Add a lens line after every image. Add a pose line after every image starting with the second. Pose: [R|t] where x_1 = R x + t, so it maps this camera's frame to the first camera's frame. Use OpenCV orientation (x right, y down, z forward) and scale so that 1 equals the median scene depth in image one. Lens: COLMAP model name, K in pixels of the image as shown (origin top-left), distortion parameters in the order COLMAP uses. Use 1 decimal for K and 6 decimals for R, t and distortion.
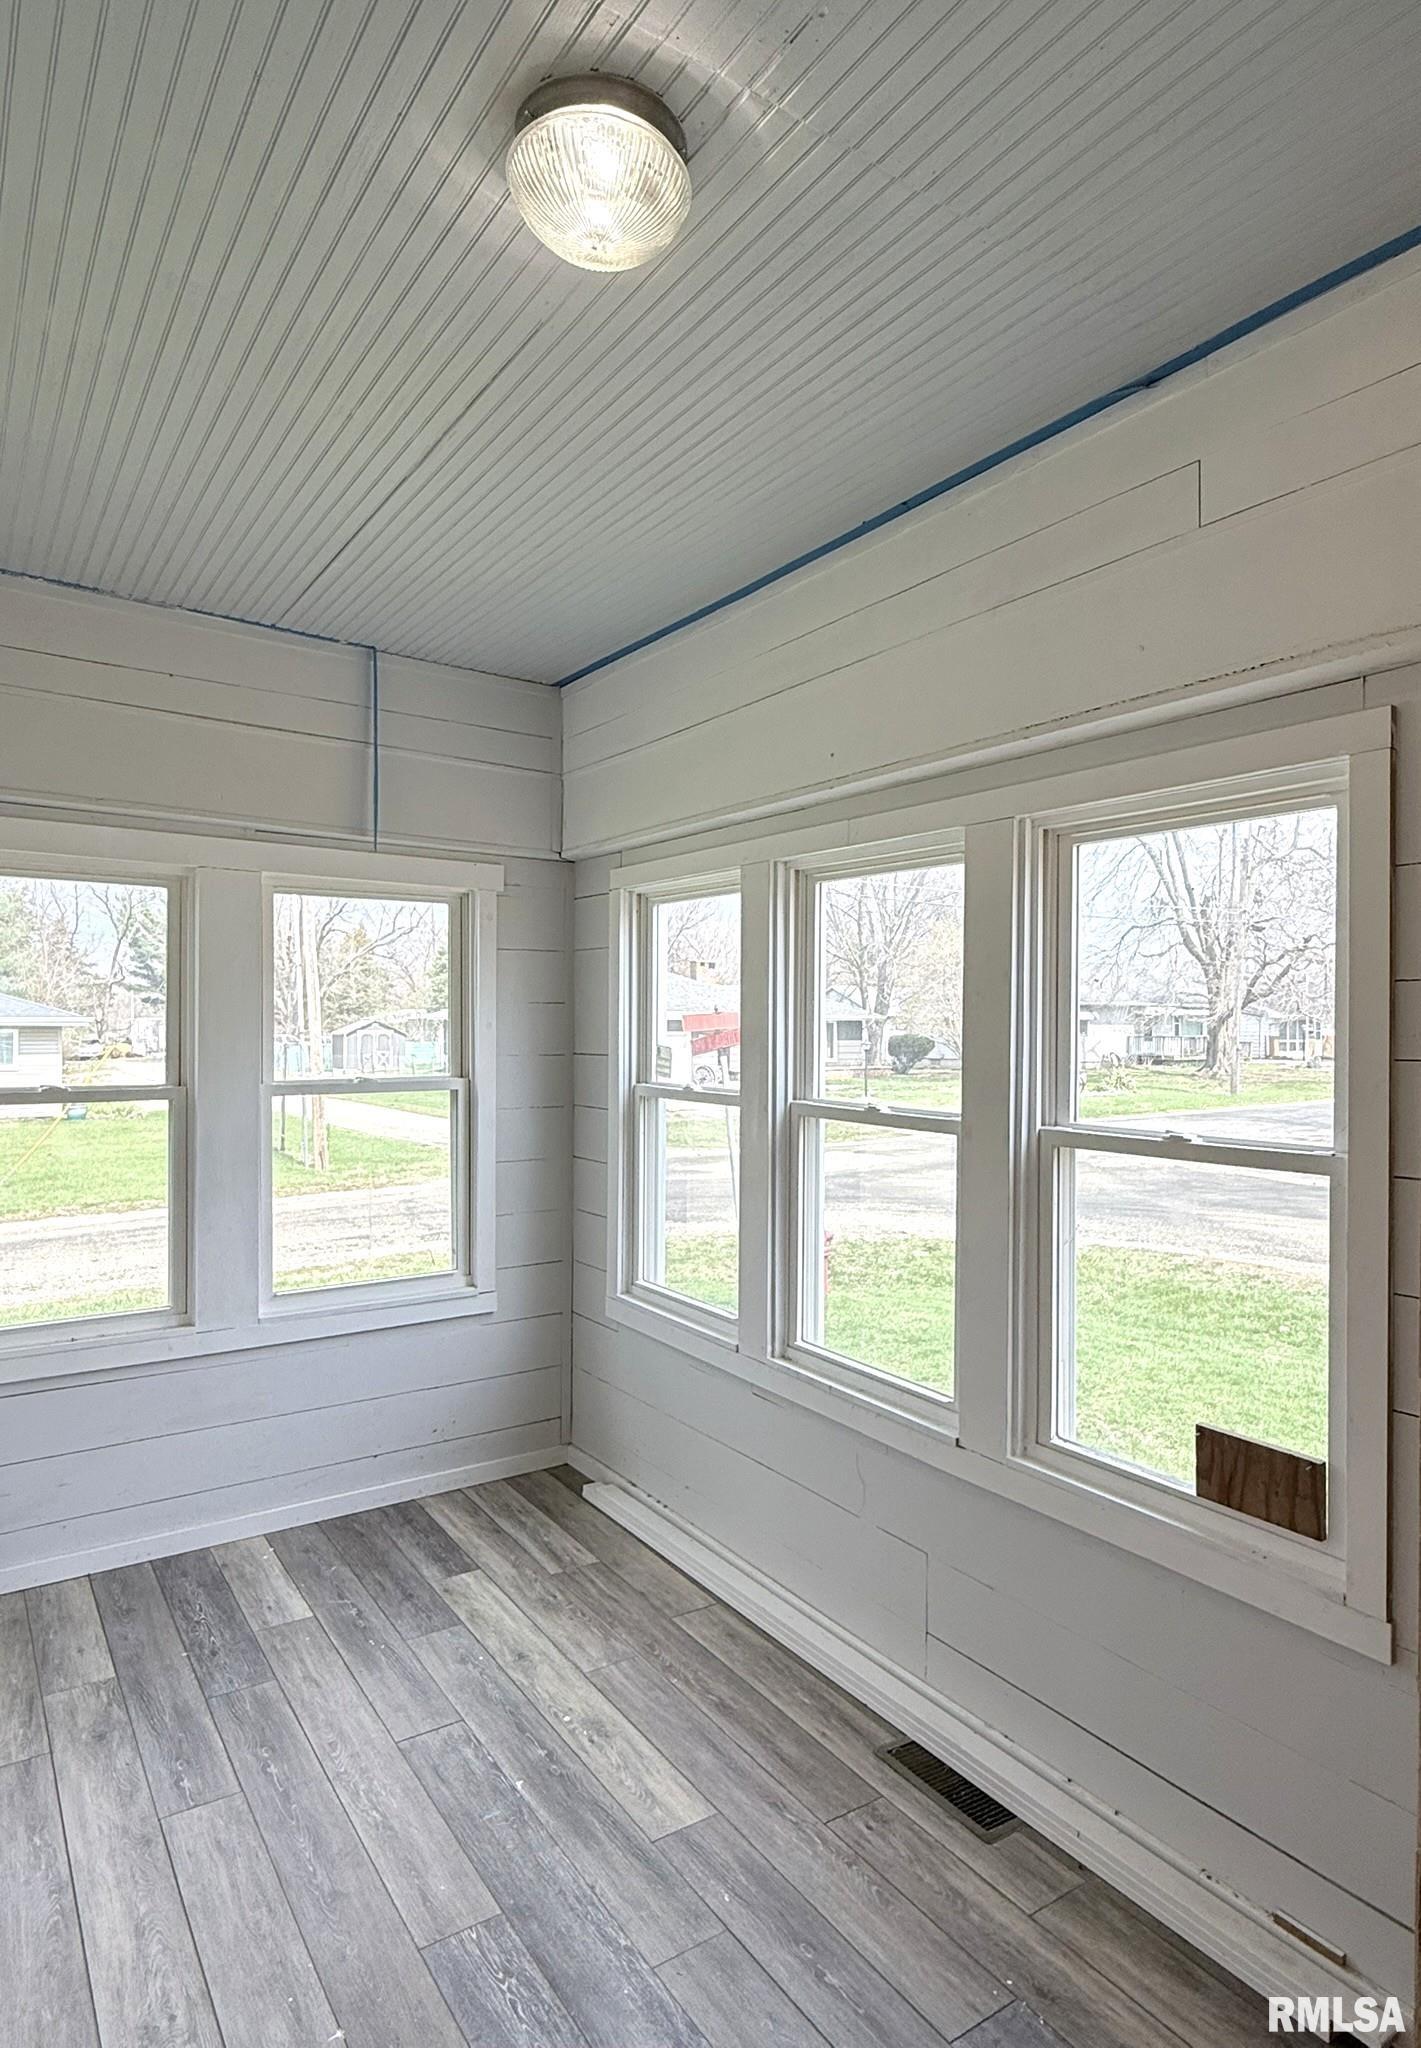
lens RADIAL K [[1177.5, 0, 779.8], [0, 1177.5, 1031.9], [0, 0, 1]] dist [0.003347, 0.001591]
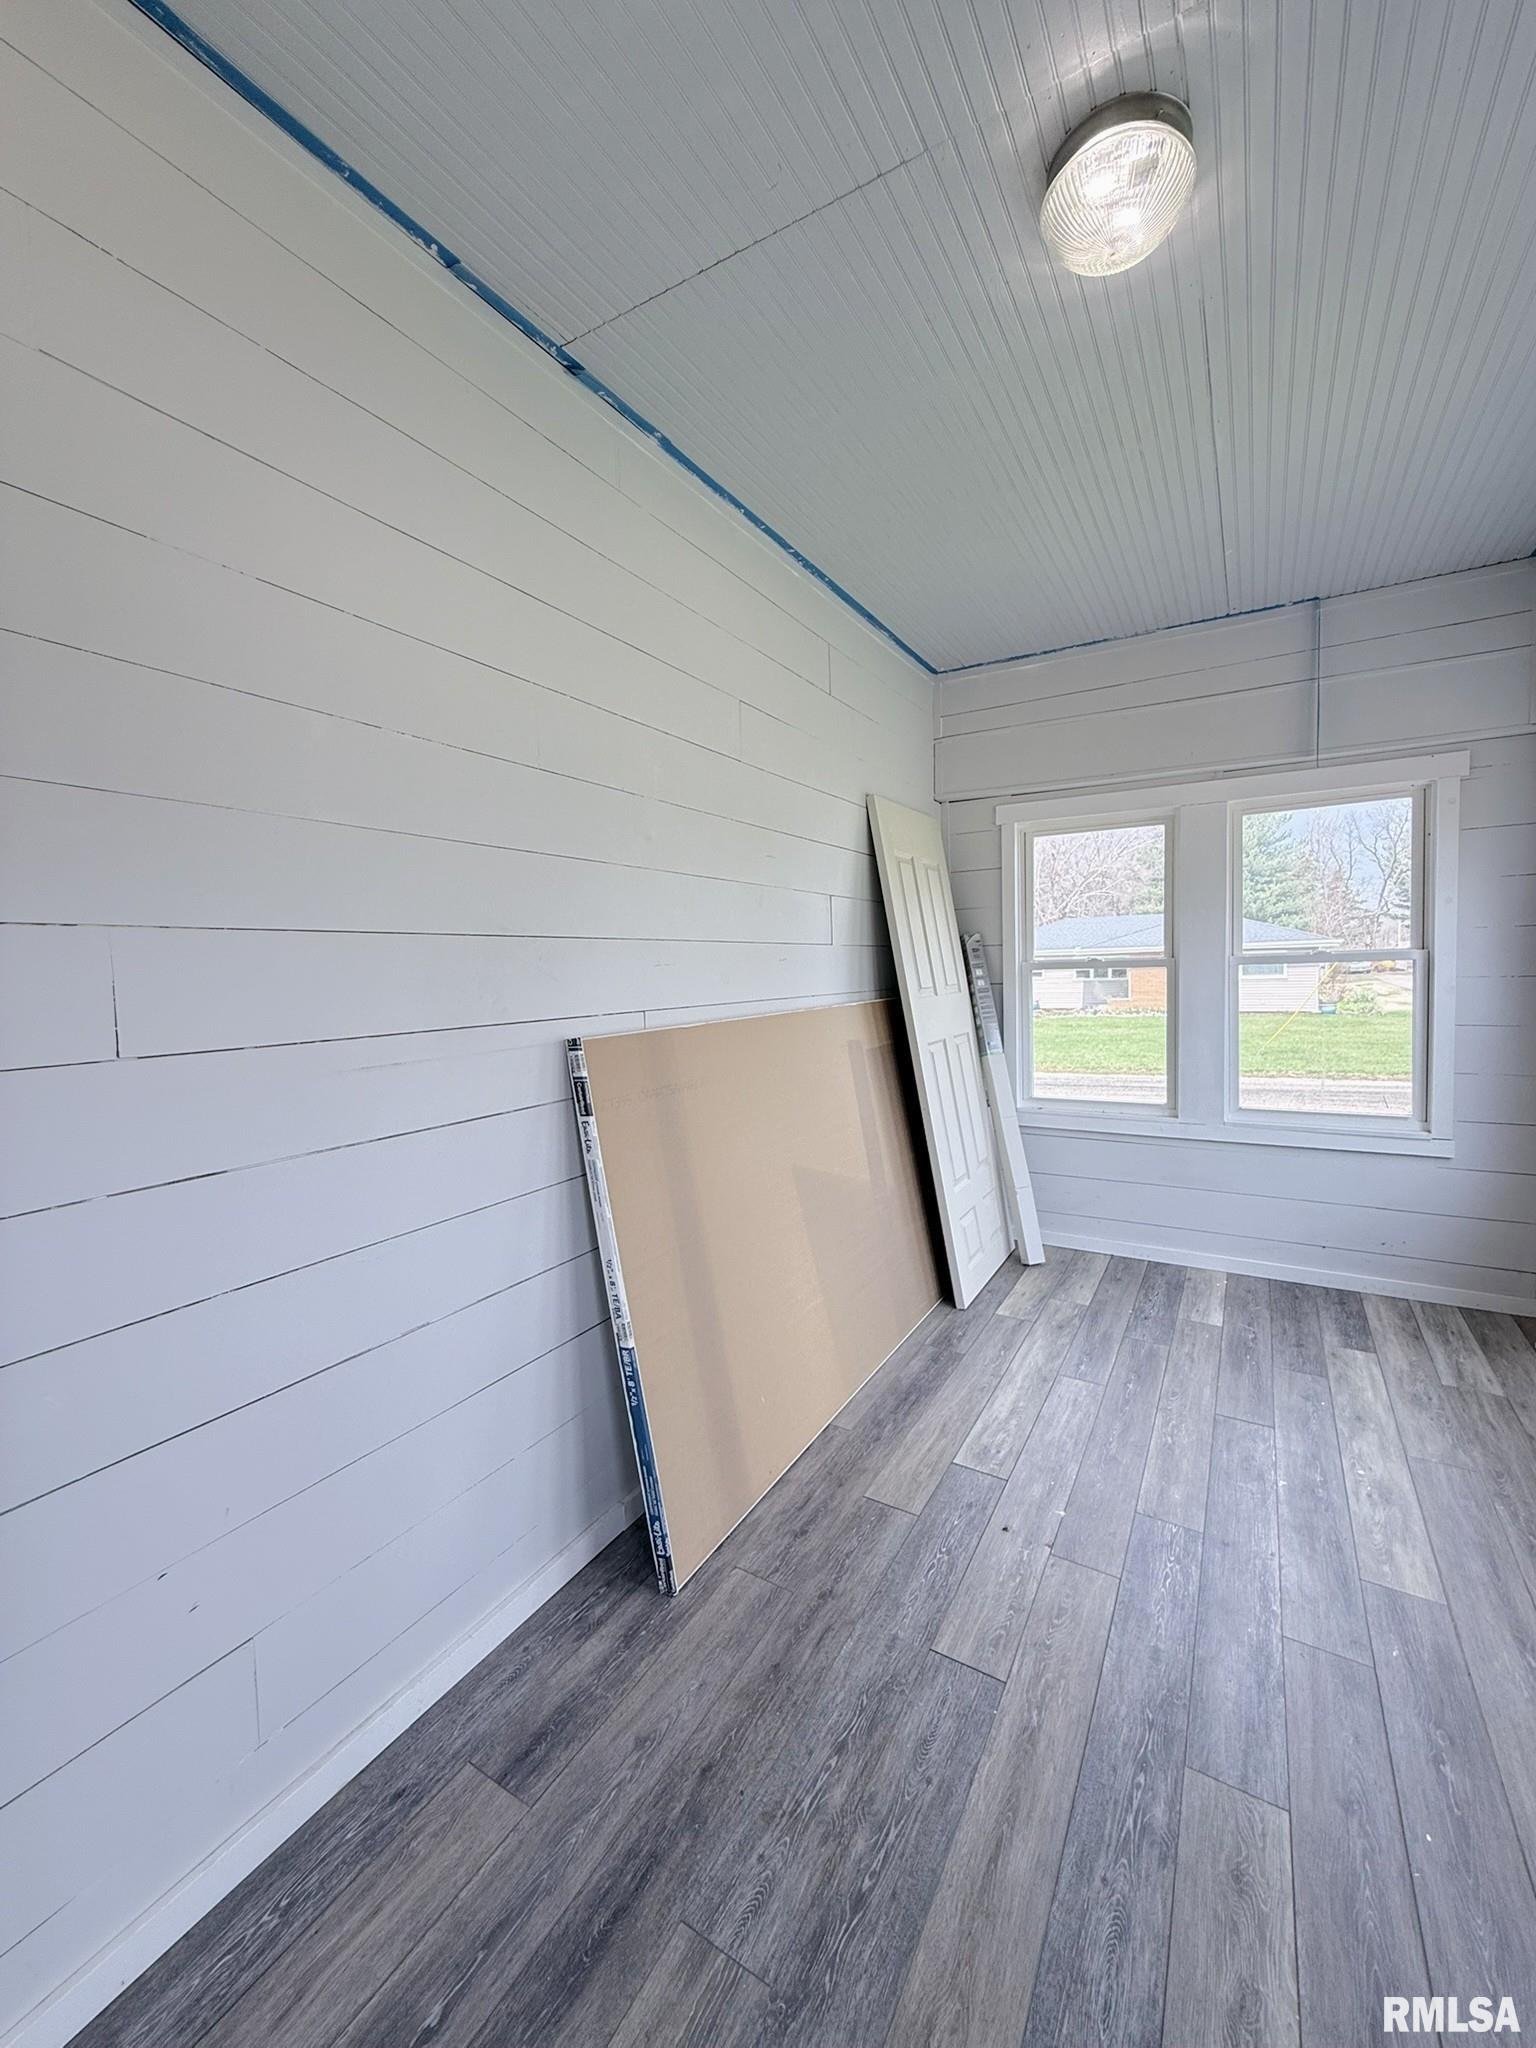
lens RADIAL K [[824.2, 0, 760.9], [0, 824.2, 1025.0], [0, 0, 1]] dist [0.002817, -0.000639]
pose [[0.388720, 0.047986, -0.920105, 0.280439], [0.028103, 0.997561, 0.063898, 0.054480], [0.920927, -0.050696, 0.386423, 0.125026]]
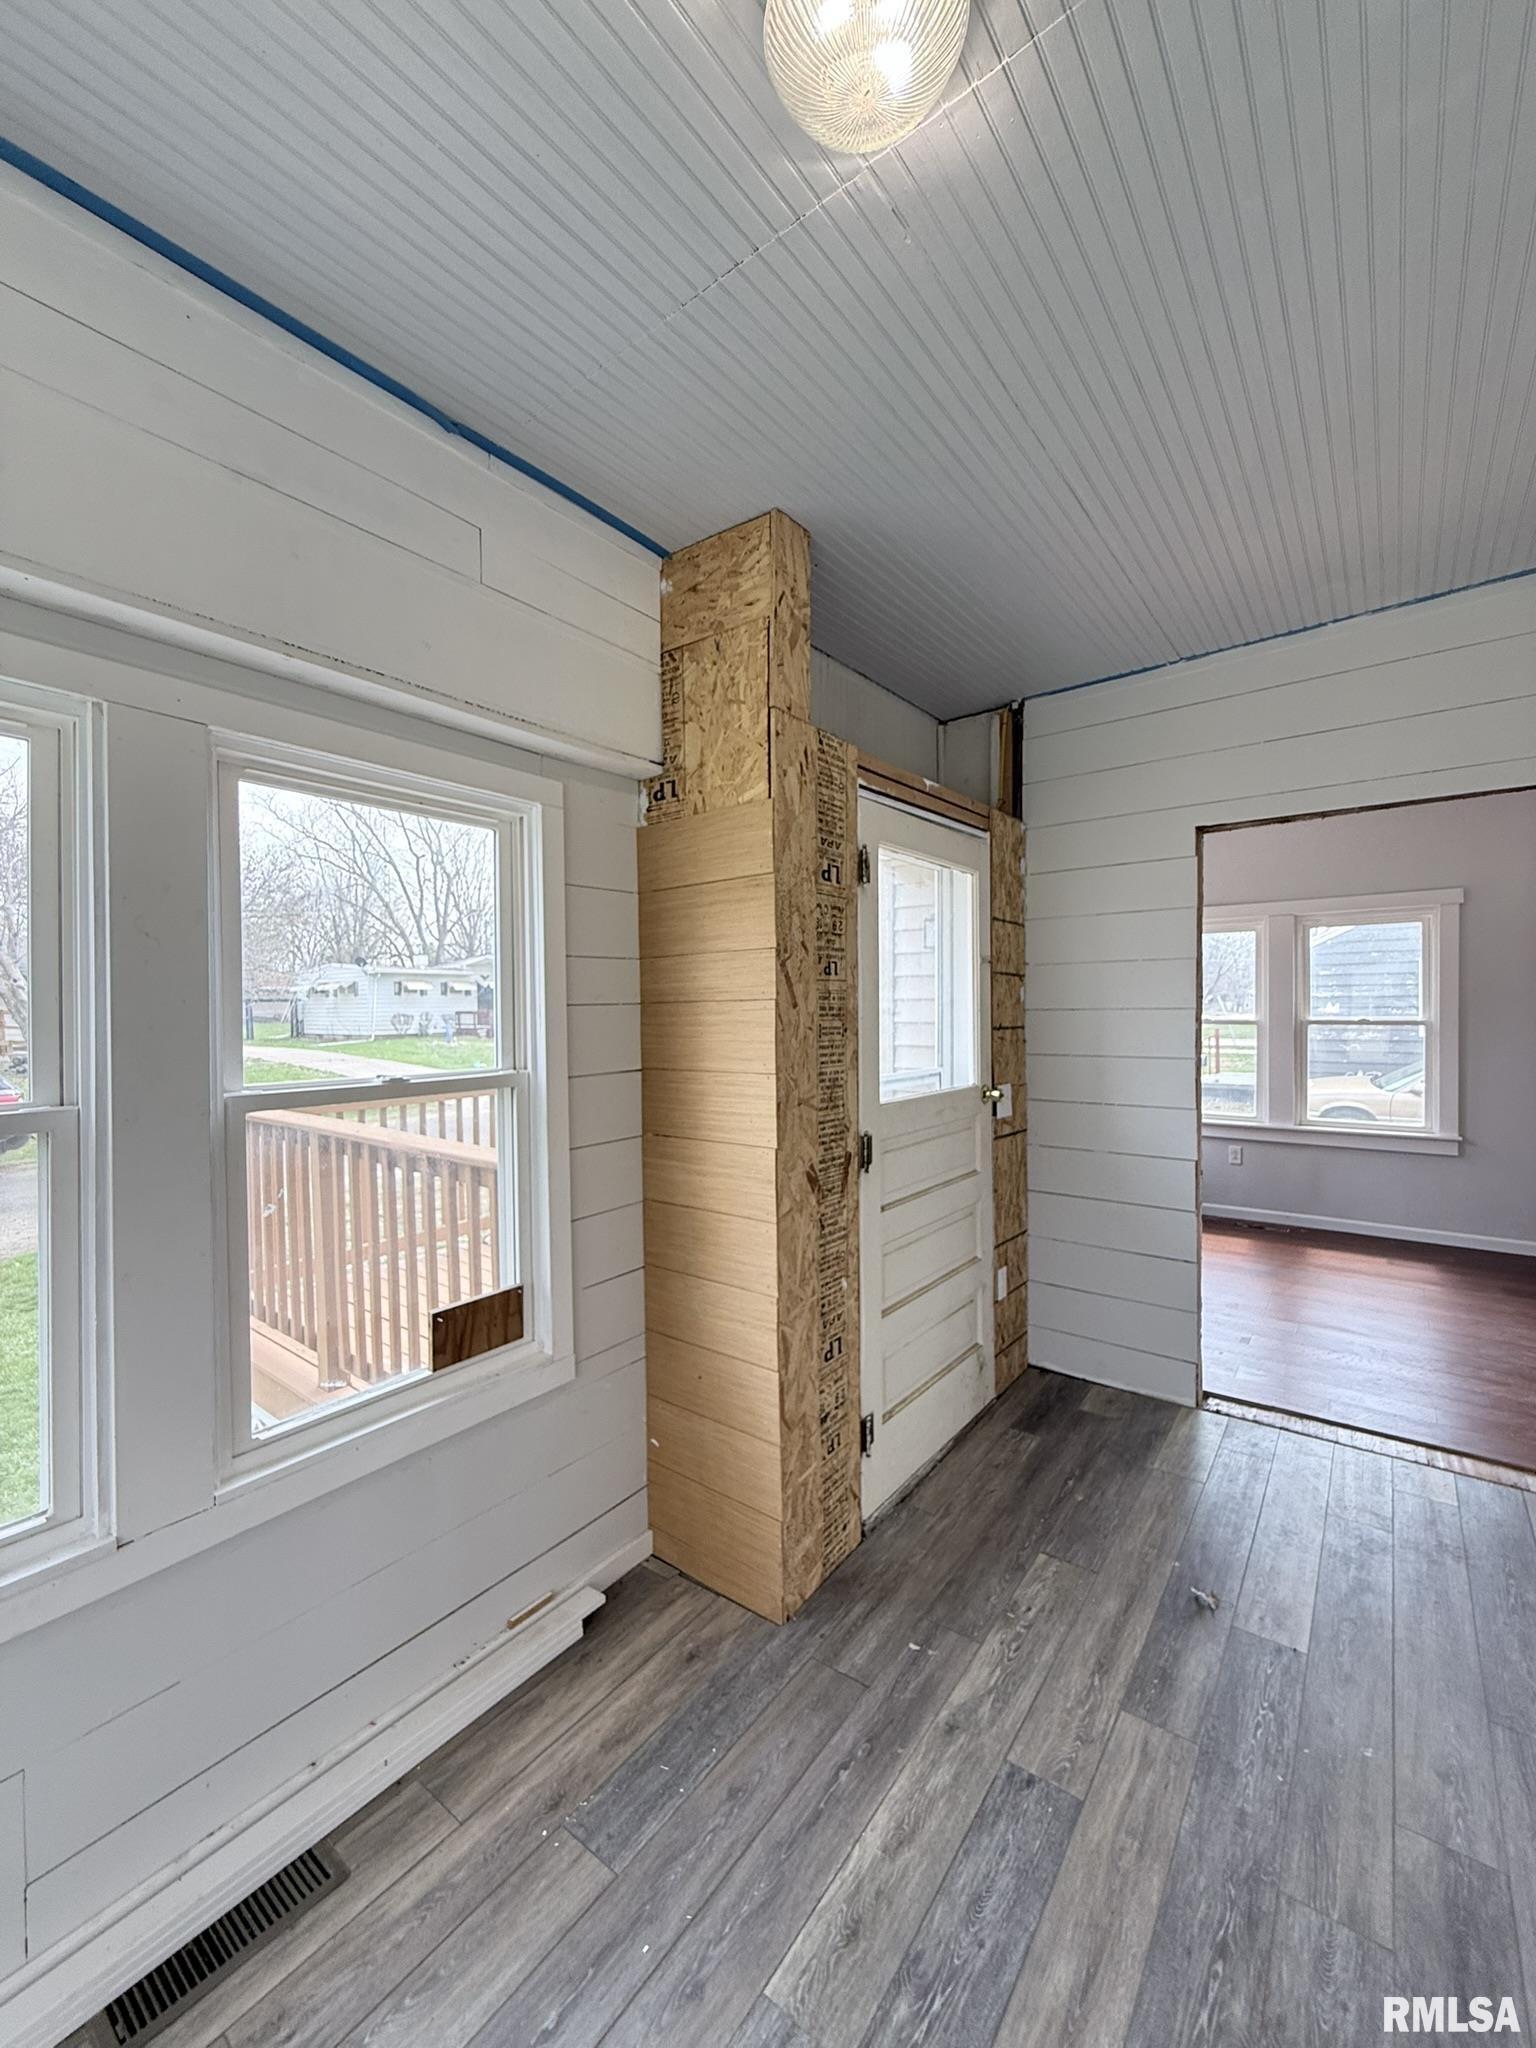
lens RADIAL K [[824.2, 0, 757.9], [0, 824.2, 1017.3], [0, 0, 1]] dist [0.002817, -0.000639]
pose [[-0.280178, -0.013574, 0.959852, -0.378657], [0.011015, 0.999789, 0.017354, 0.014506], [-0.959885, 0.015435, -0.279969, 0.639003]]
